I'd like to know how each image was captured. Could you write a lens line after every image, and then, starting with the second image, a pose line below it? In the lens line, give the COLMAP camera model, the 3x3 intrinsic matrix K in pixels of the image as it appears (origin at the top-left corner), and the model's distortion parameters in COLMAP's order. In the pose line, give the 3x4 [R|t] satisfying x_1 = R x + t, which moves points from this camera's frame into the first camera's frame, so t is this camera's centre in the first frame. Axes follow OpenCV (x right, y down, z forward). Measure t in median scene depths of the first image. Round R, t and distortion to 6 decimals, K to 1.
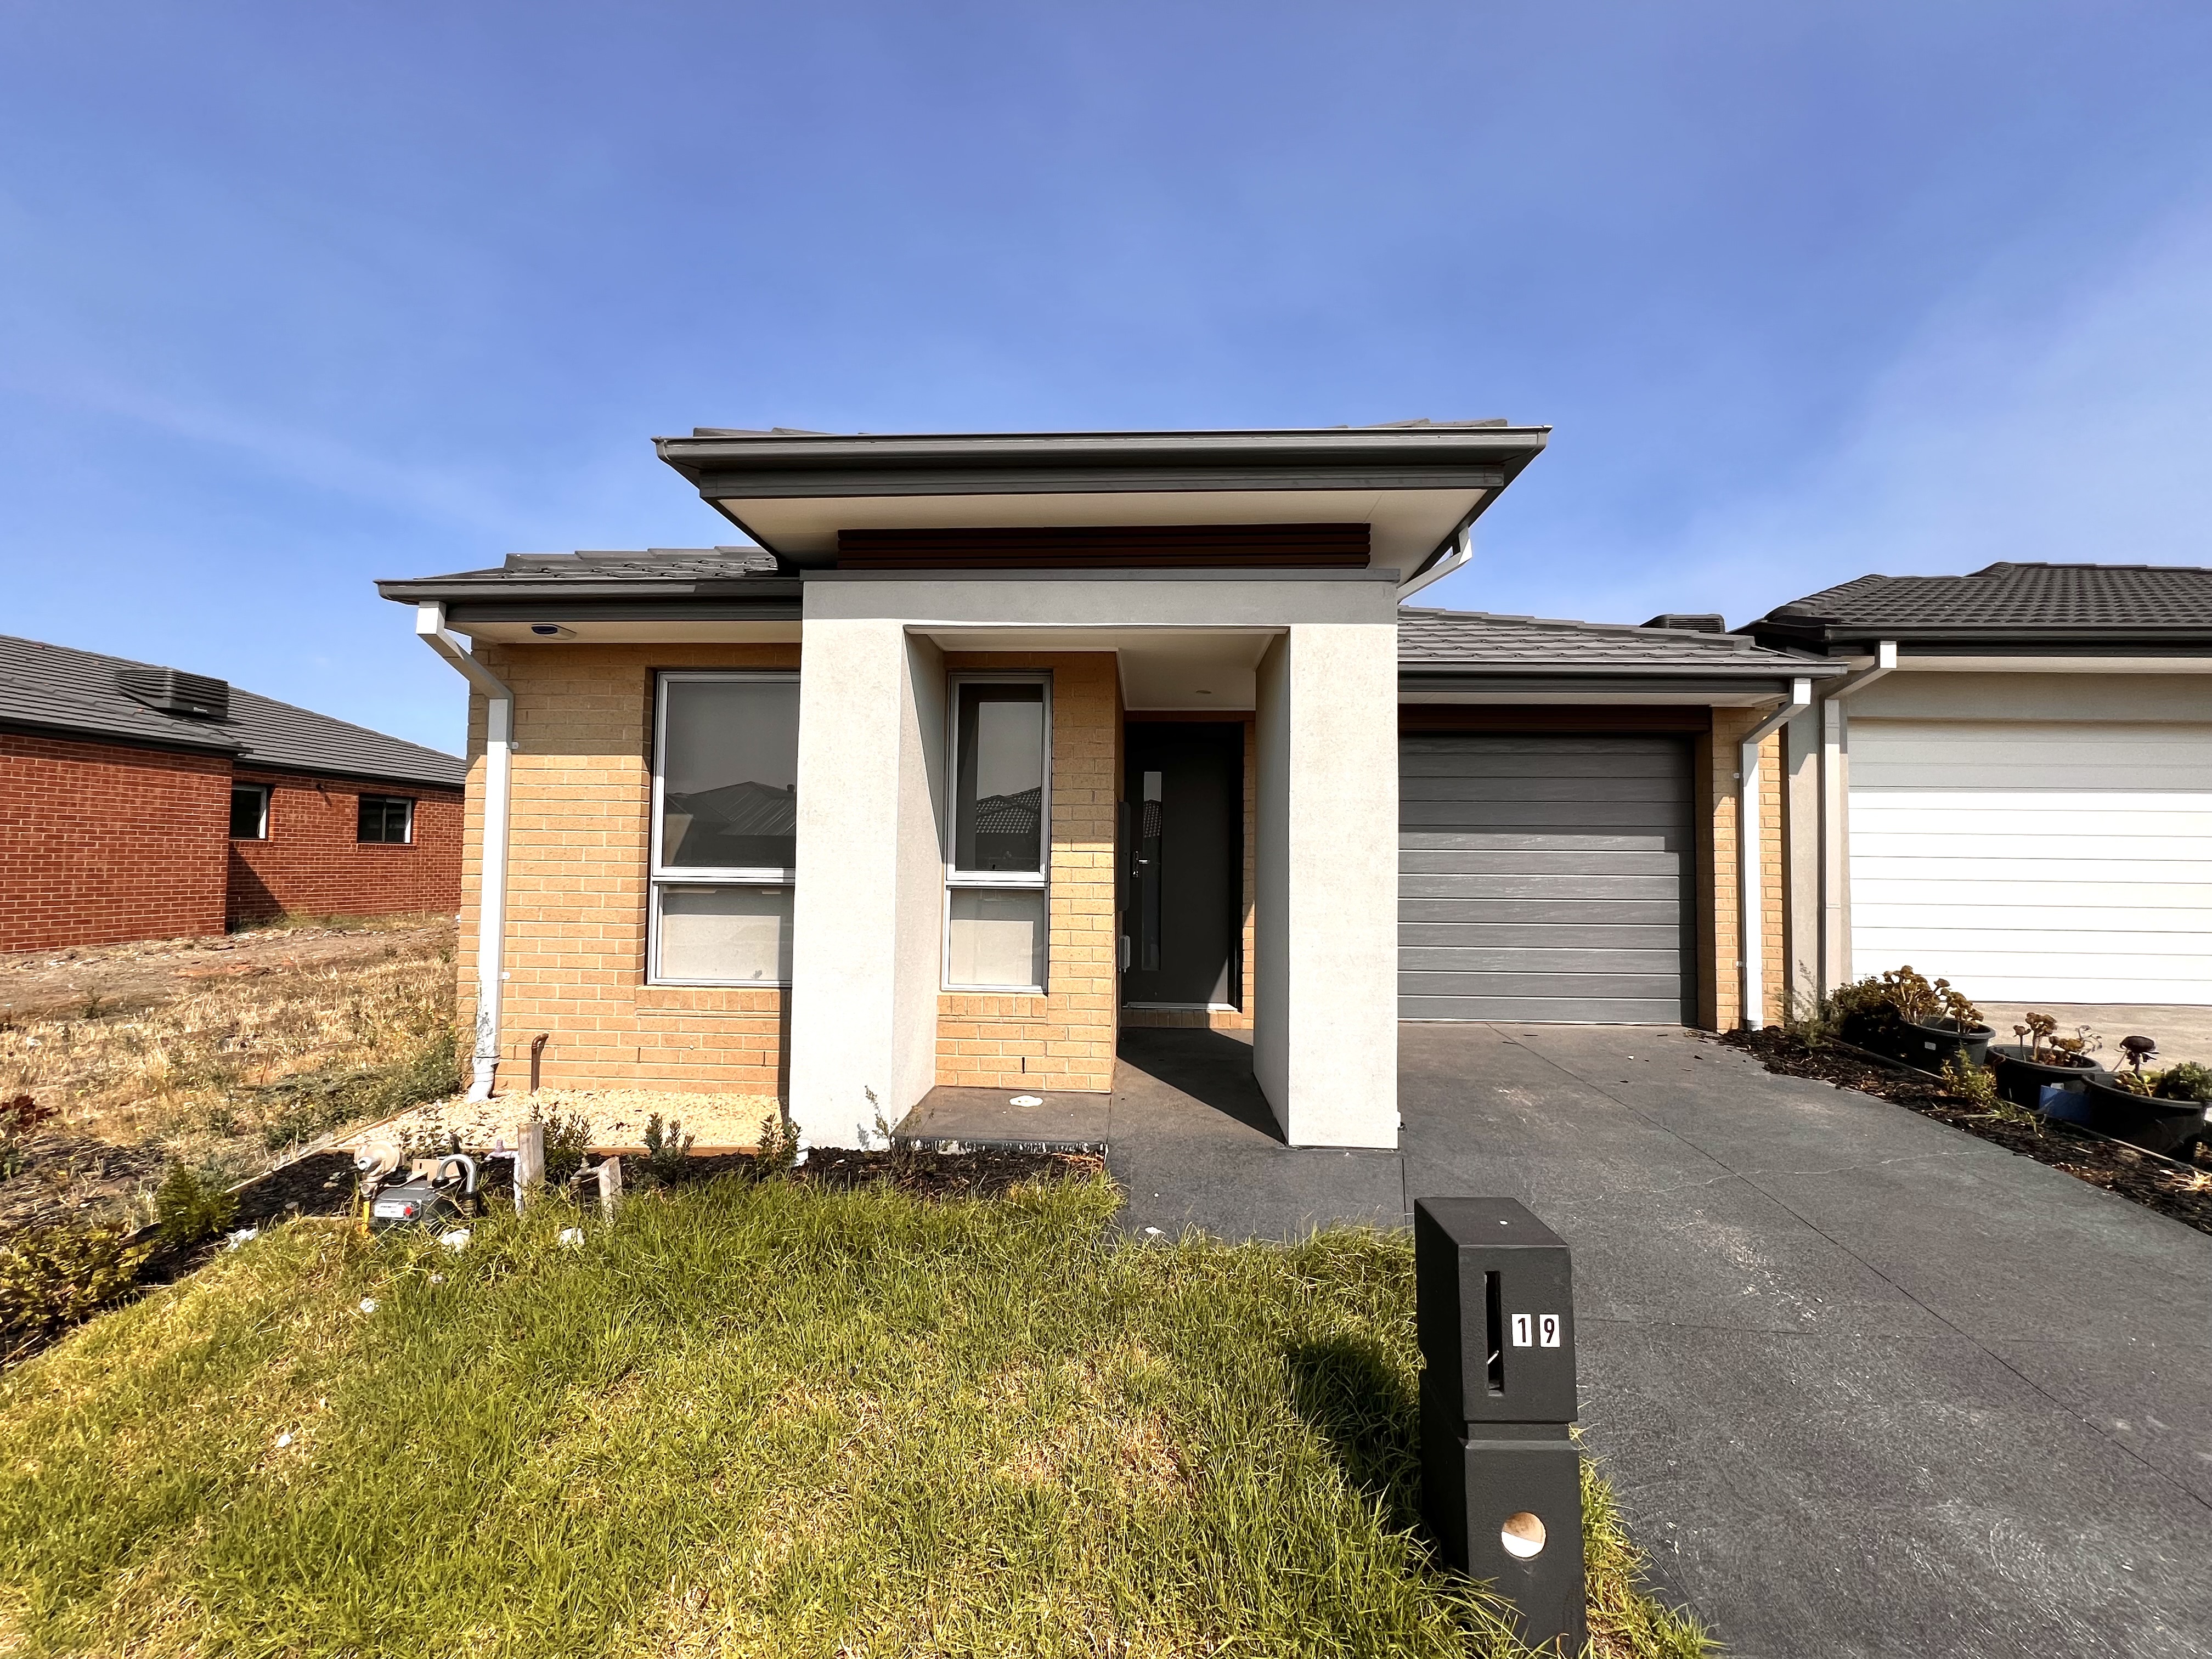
lens RADIAL K [[887.9, 0, 1106.7], [0, 887.9, 833.3], [0, 0, 1]] dist [-0.004101, 0.001282]
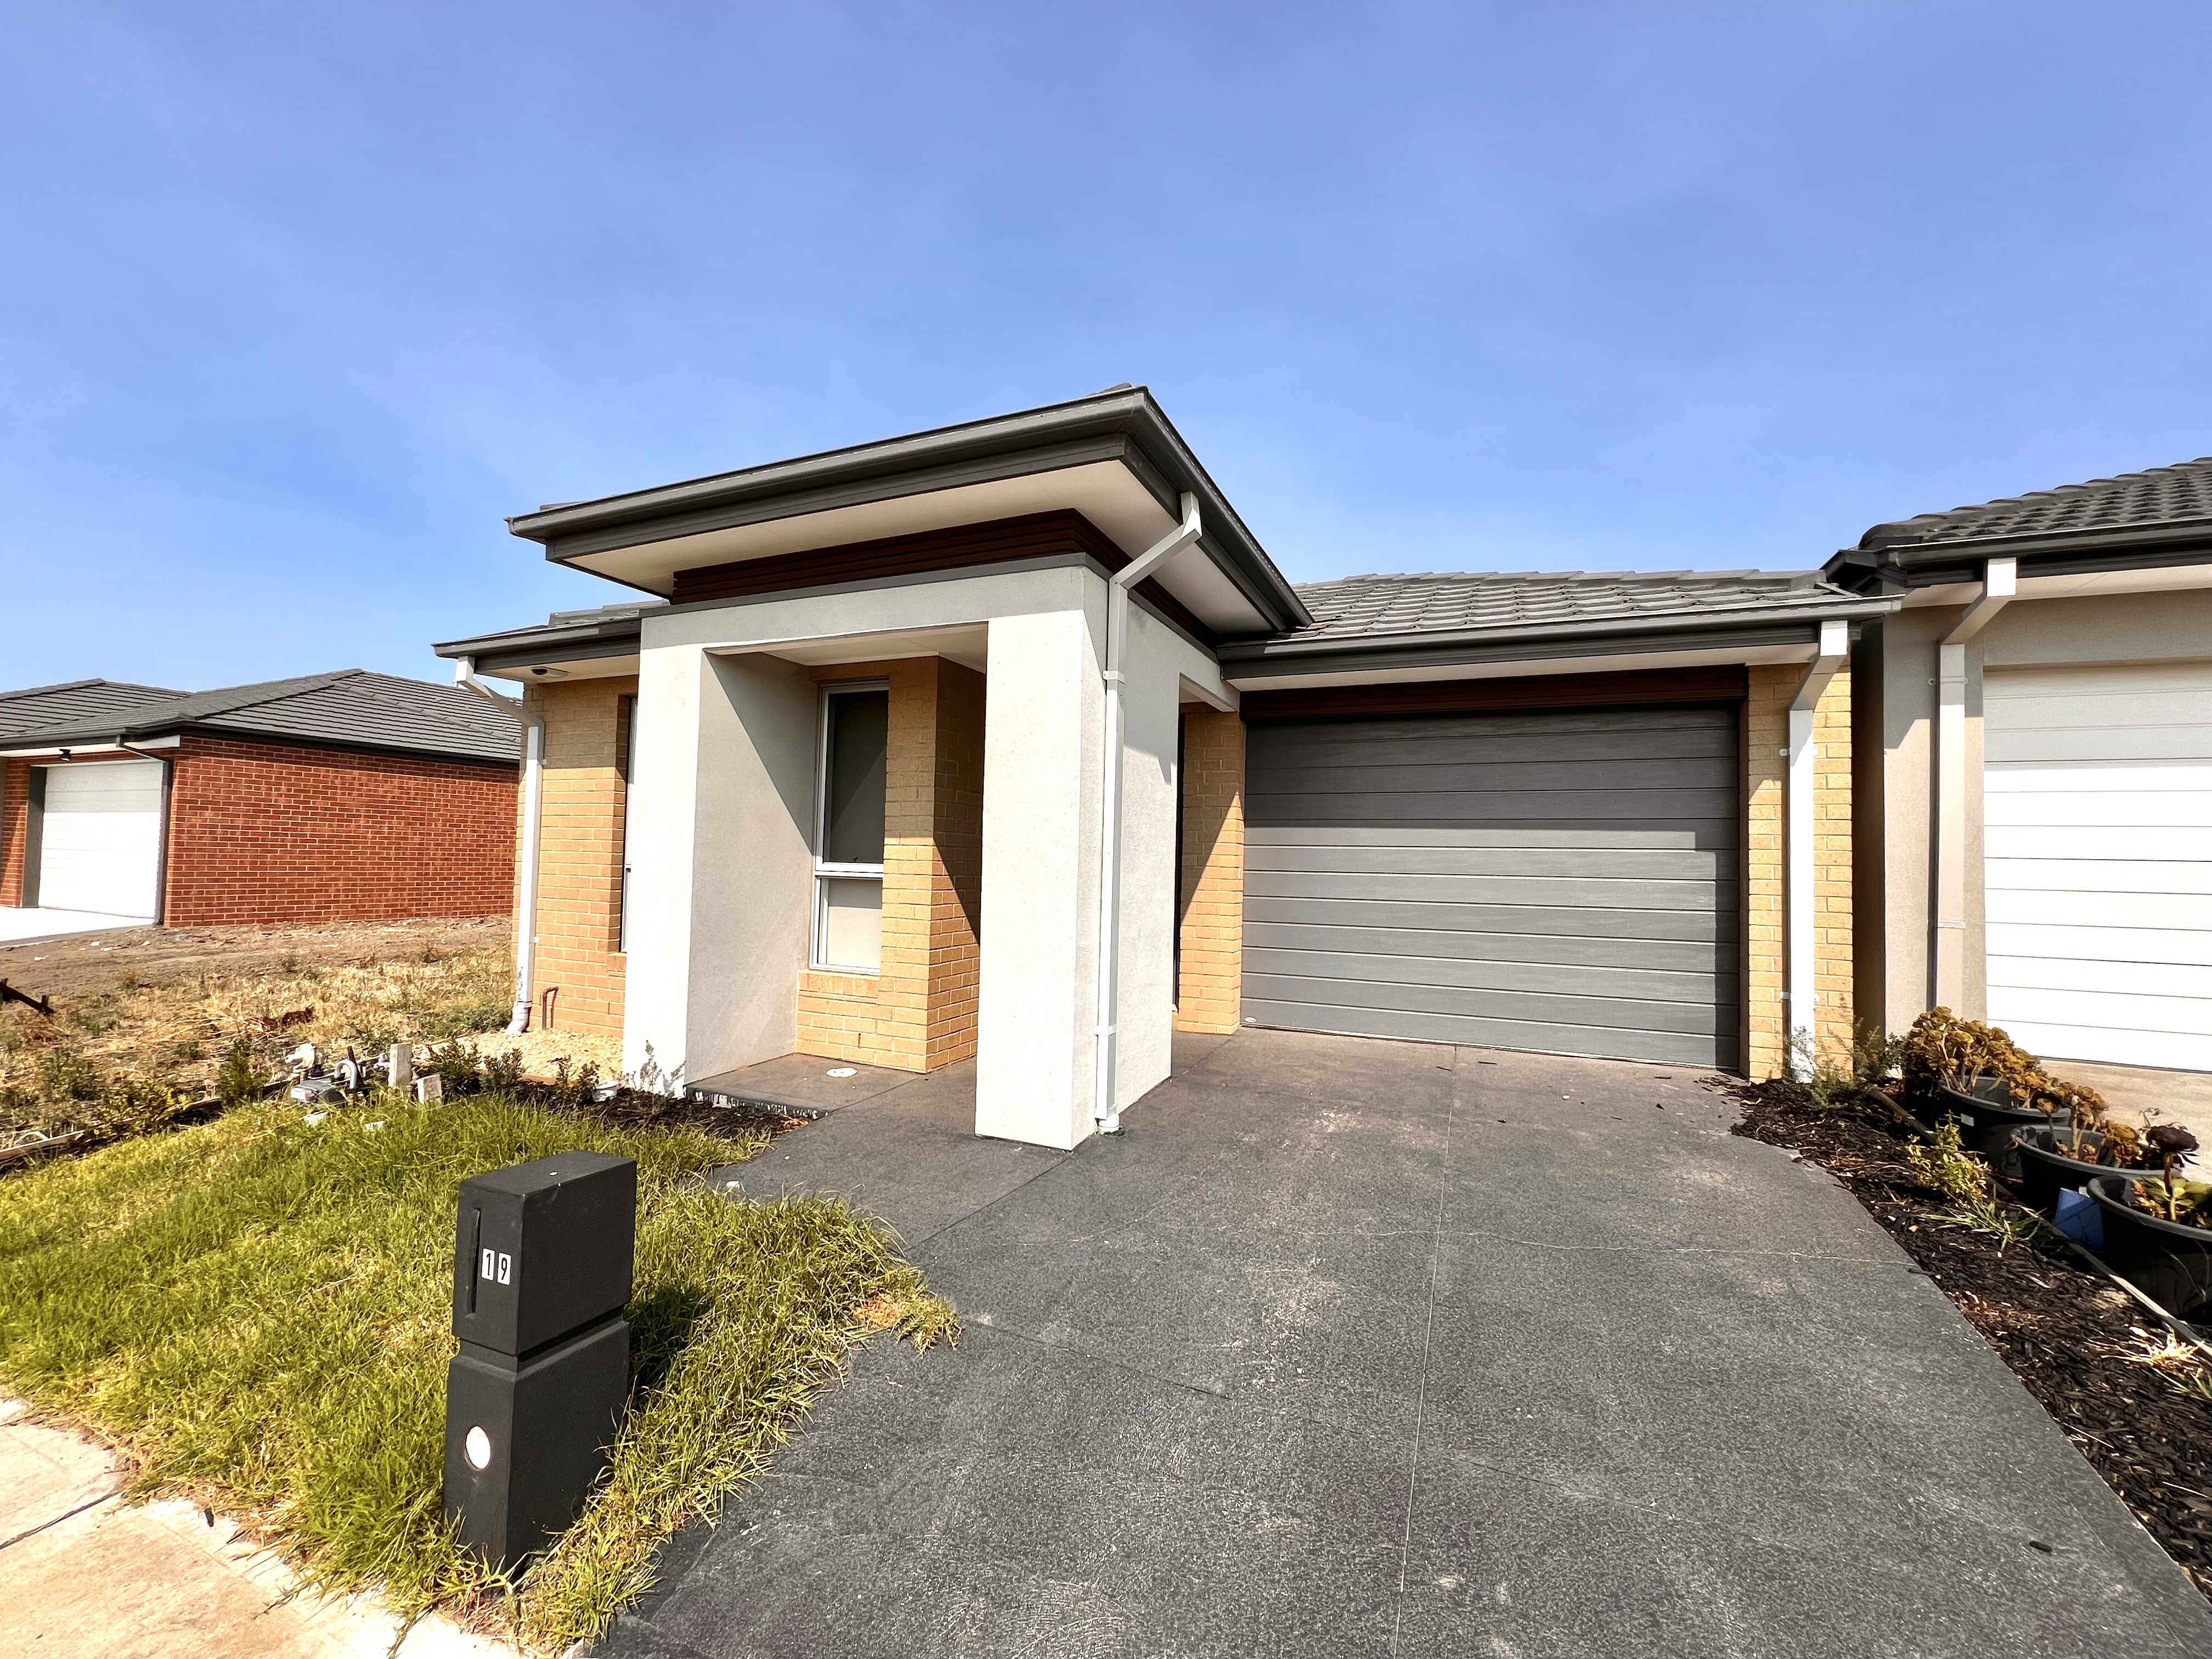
lens RADIAL K [[887.9, 0, 1106.7], [0, 887.9, 833.3], [0, 0, 1]] dist [-0.004101, 0.001282]
pose [[0.934925, -0.001863, -0.354841, 0.554044], [0.000988, 0.999996, -0.002647, 0.009195], [0.354844, 0.002125, 0.934923, 0.083482]]
